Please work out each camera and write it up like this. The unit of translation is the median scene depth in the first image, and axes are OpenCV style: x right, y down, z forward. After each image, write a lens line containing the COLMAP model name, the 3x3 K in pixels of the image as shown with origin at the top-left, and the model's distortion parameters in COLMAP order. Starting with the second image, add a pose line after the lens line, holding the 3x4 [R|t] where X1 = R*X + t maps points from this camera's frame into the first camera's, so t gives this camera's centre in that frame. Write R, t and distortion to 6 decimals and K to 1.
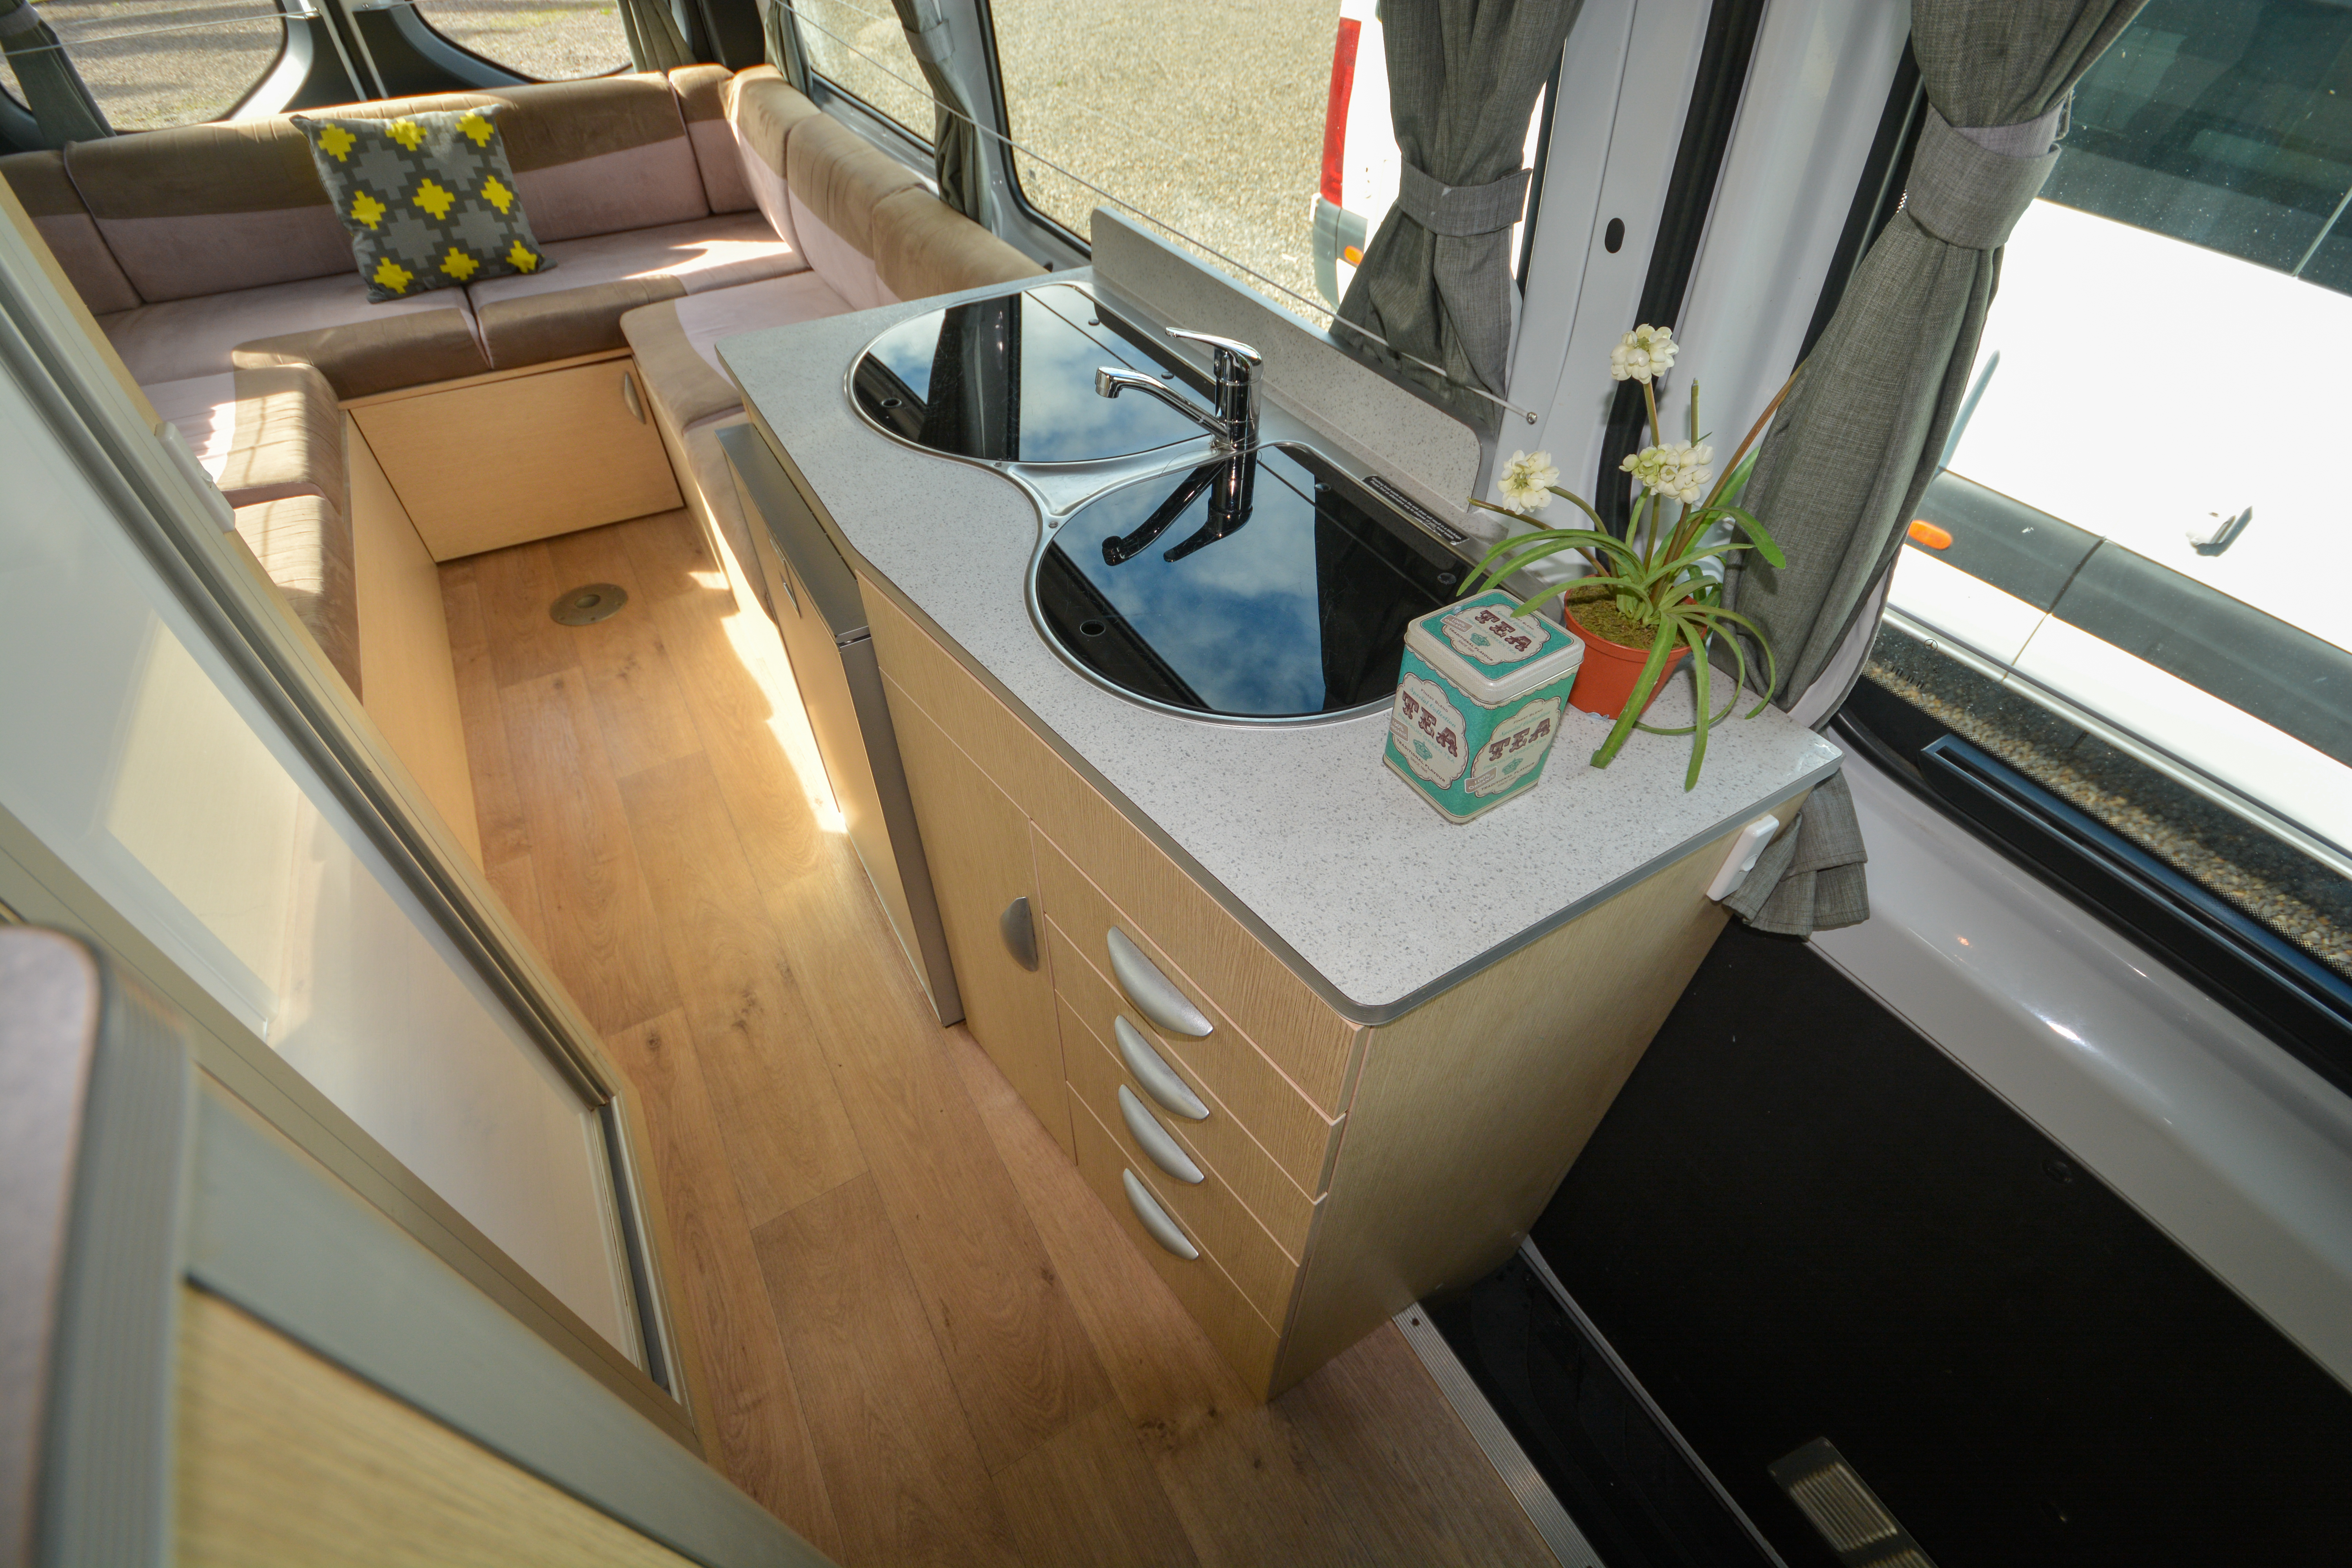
lens RADIAL K [[1030.8, 0, 1166.2], [0, 1030.8, 791.6], [0, 0, 1]] dist [0.016853, -0.016963]
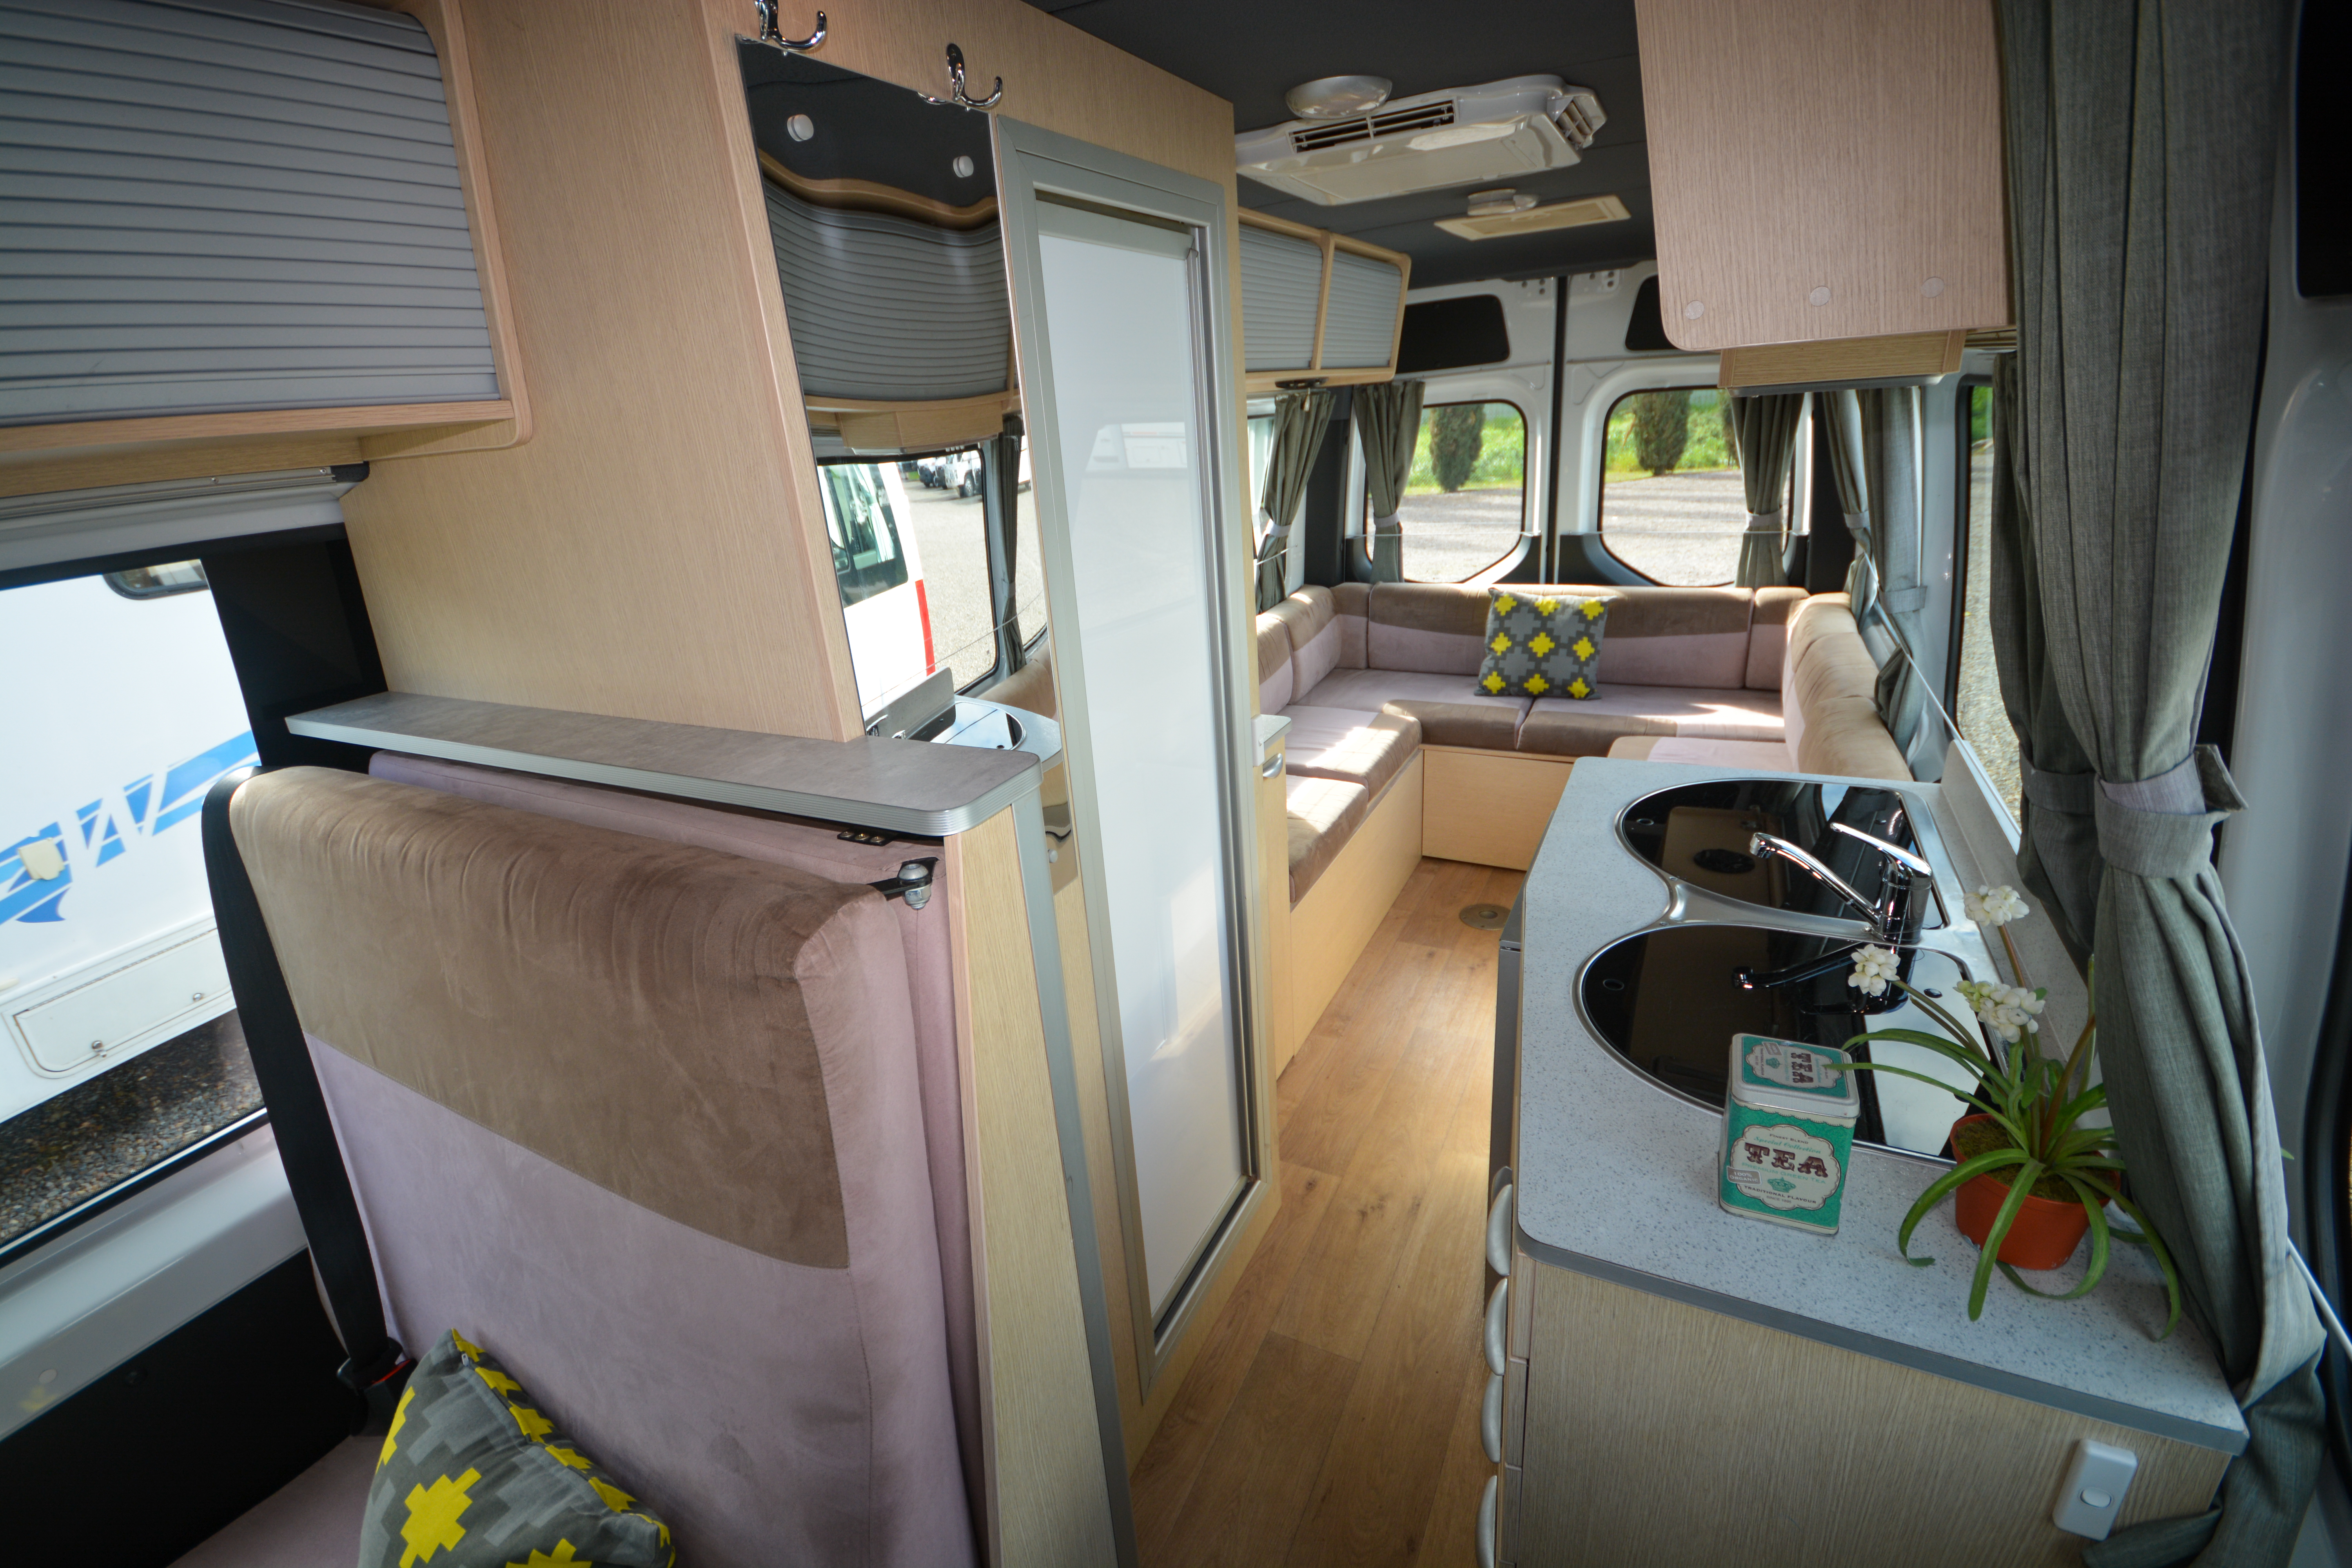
lens RADIAL K [[1029.6, 0, 1177.4], [0, 1029.6, 794.5], [0, 0, 1]] dist [0.013504, -0.017965]
pose [[0.542095, 0.260702, -0.798854, 0.251845], [-0.540772, 0.835880, -0.094178, 0.027536], [0.643194, 0.483051, 0.594107, -0.112107]]
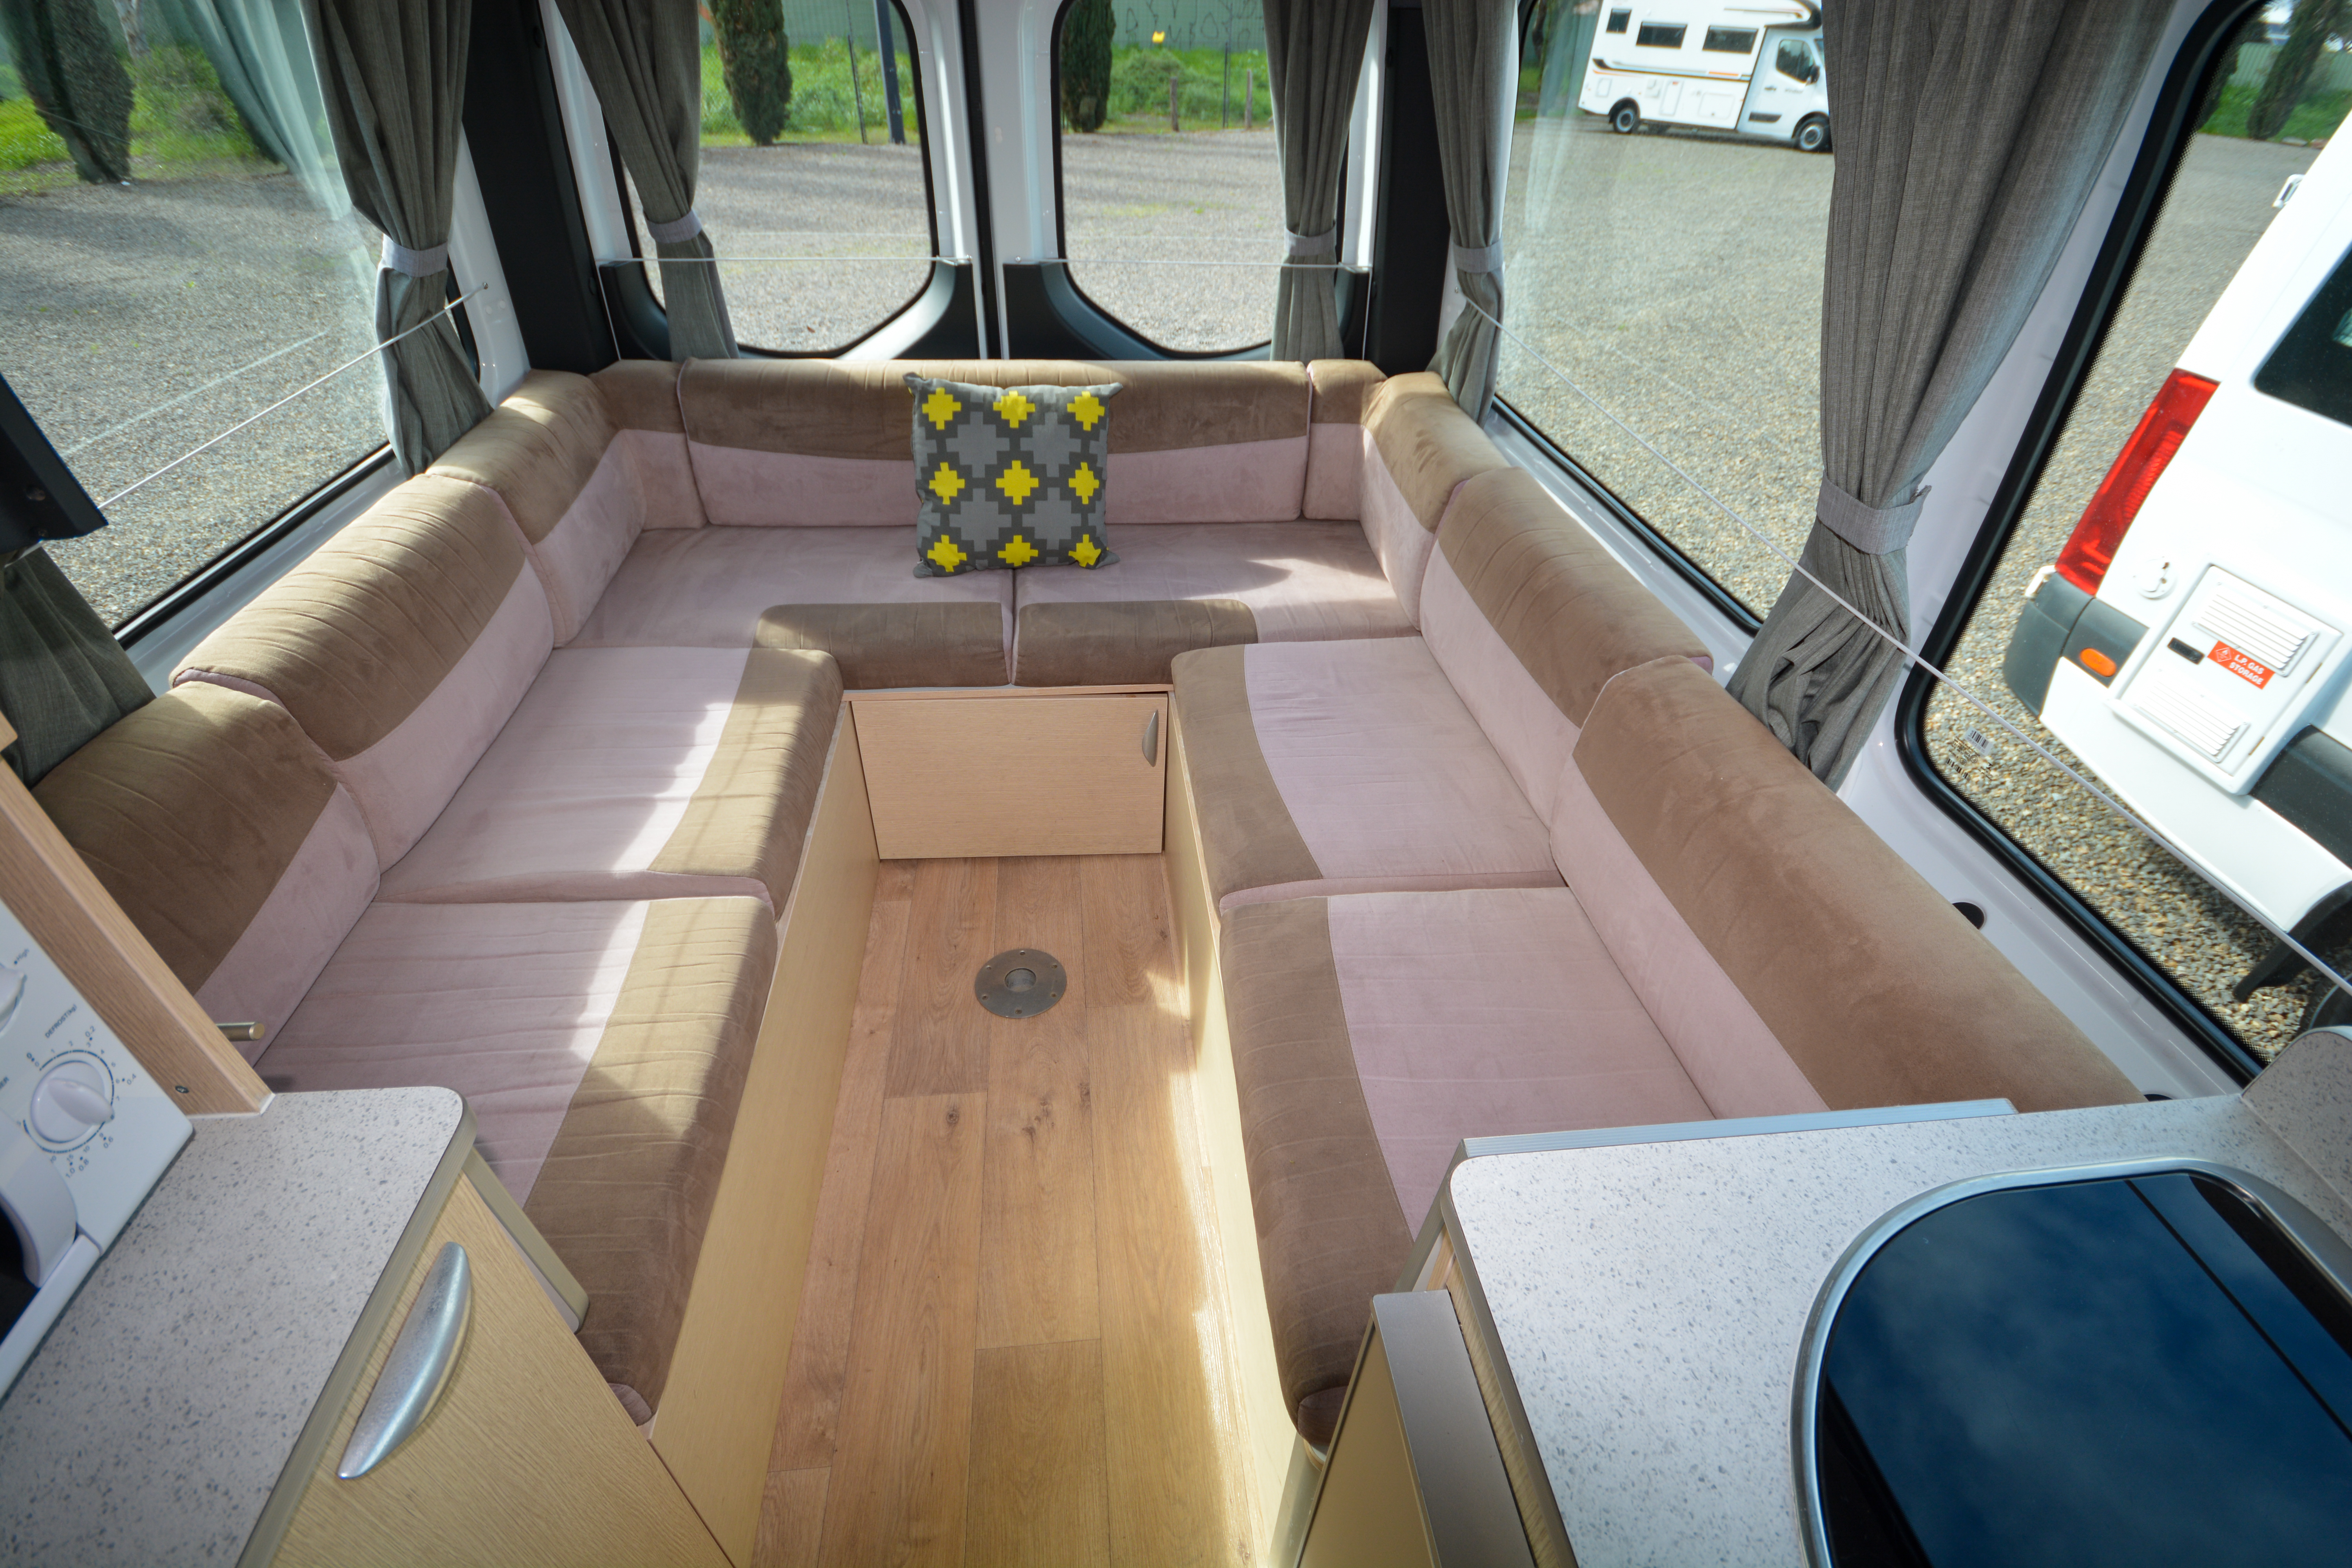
lens RADIAL K [[1032.4, 0, 1168.5], [0, 1032.4, 790.1], [0, 0, 1]] dist [0.001449, -0.000121]
pose [[0.908588, 0.268492, -0.319968, -0.267094], [-0.310388, 0.946615, -0.087060, -0.310159], [0.279512, 0.178416, 0.943420, 0.291618]]
